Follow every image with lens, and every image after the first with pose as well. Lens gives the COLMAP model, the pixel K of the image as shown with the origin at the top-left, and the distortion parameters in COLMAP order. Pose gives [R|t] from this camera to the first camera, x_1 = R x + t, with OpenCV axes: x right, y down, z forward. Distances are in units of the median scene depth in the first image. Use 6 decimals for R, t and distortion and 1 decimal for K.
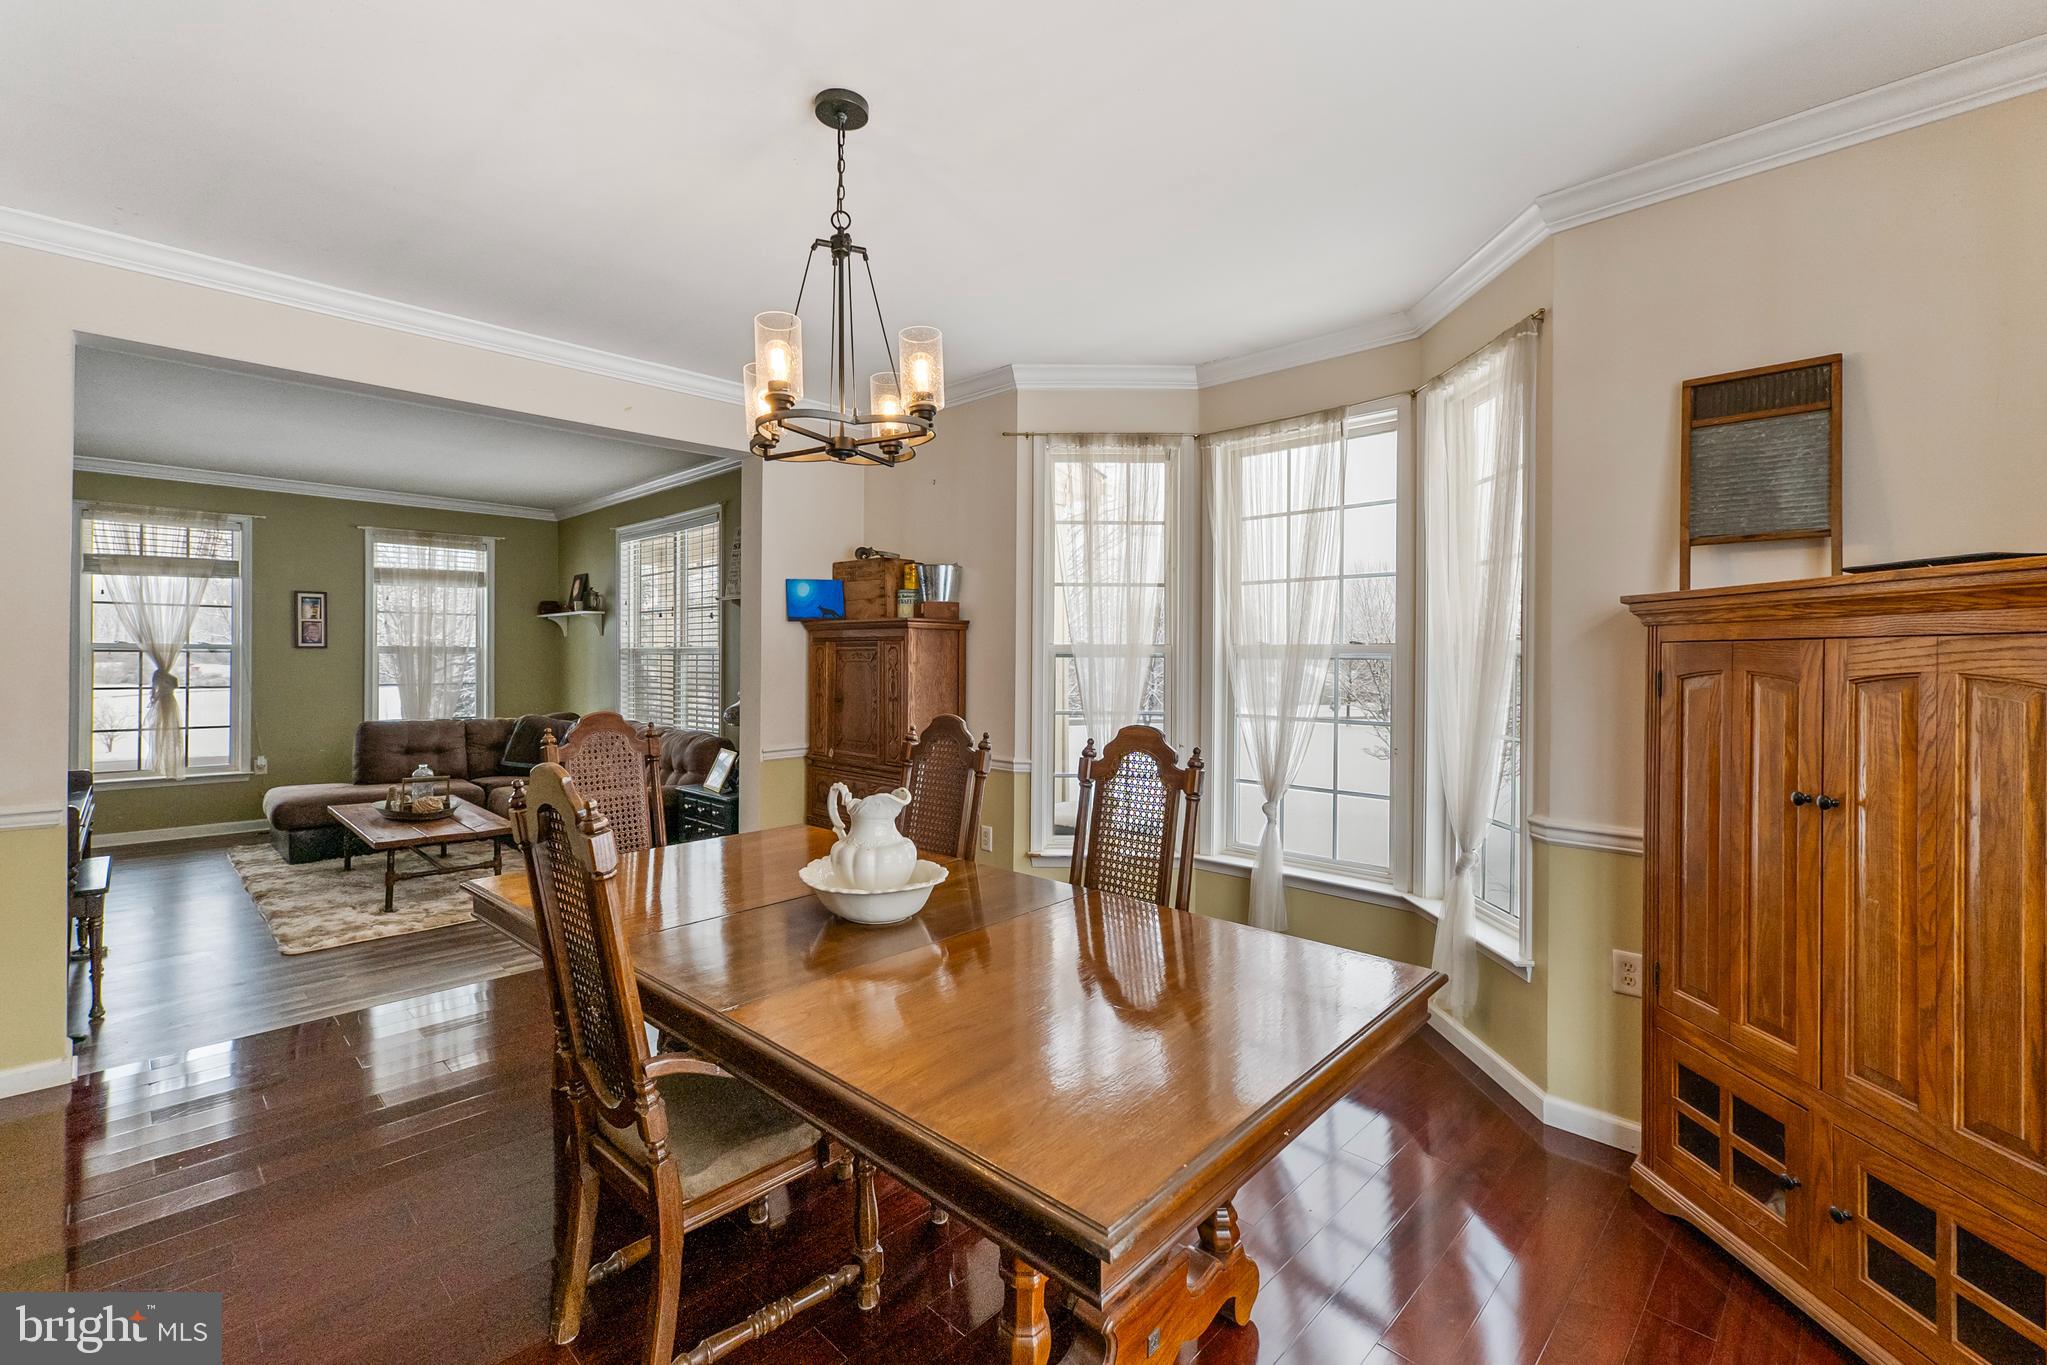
lens RADIAL K [[883.0, 0, 1011.3], [0, 883.0, 667.9], [0, 0, 1]] dist [0.000405, 0.000354]
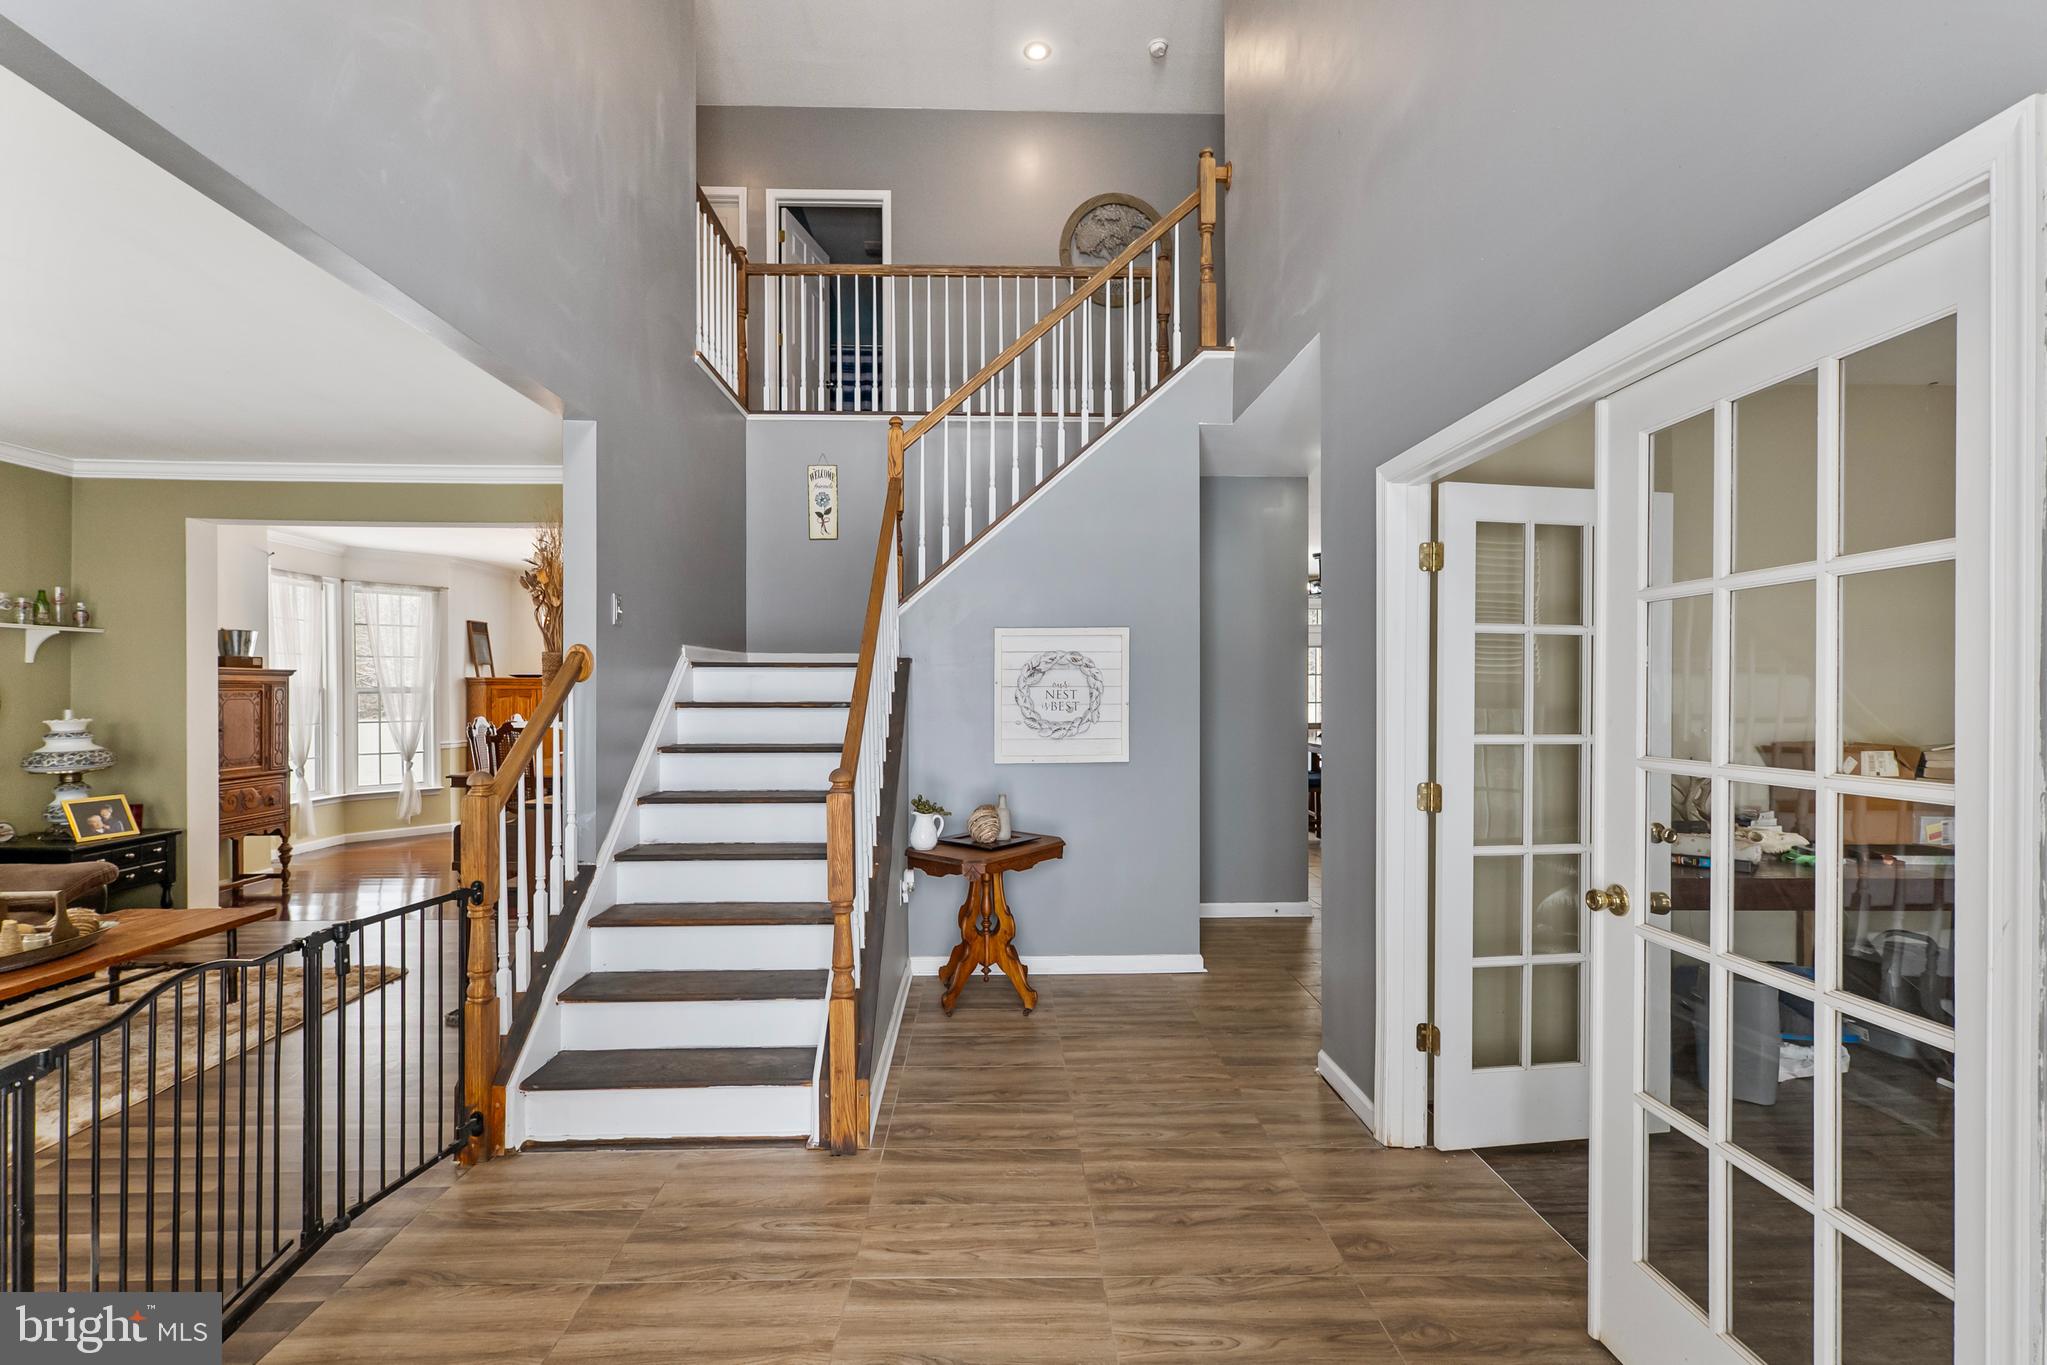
lens RADIAL K [[888.7, 0, 1021.5], [0, 888.7, 689.1], [0, 0, 1]] dist [0.000911, -0.000289]
pose [[-0.715725, 0.003073, 0.698376, -3.614174], [0.008371, 0.999956, 0.004178, -0.024635], [-0.698332, 0.008836, -0.715719, 2.079419]]
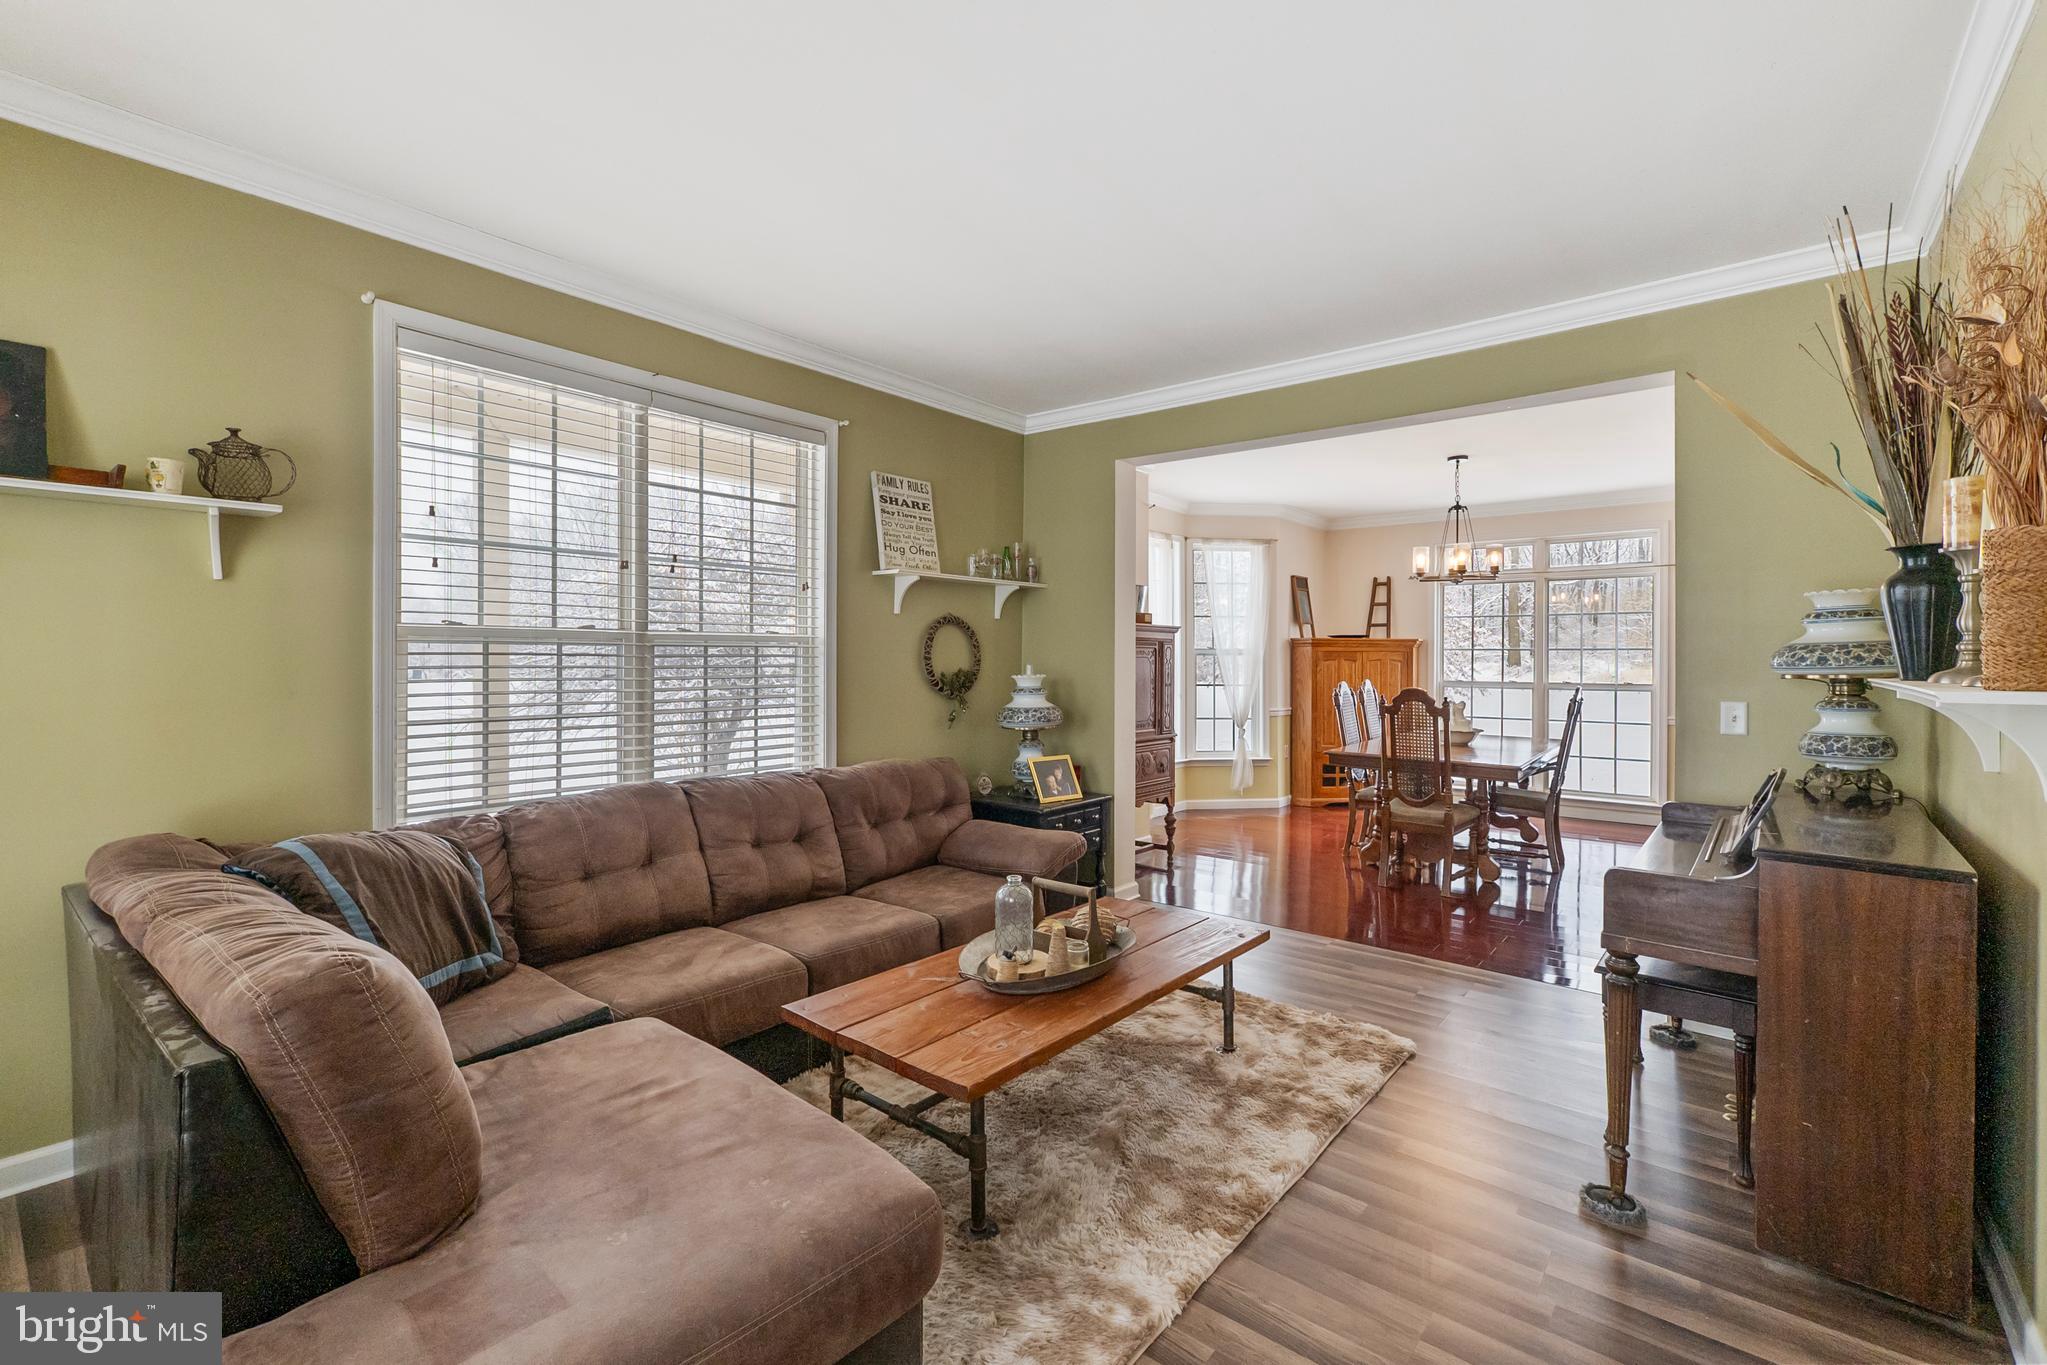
lens RADIAL K [[896.9, 0, 1020.7], [0, 896.9, 659.3], [0, 0, 1]] dist [-0.000426, 0.000275]
pose [[-0.072547, 0.001442, 0.997364, -2.642242], [0.003752, 0.999992, -0.001173, 0.002648], [-0.997358, 0.003657, -0.072552, 2.308683]]
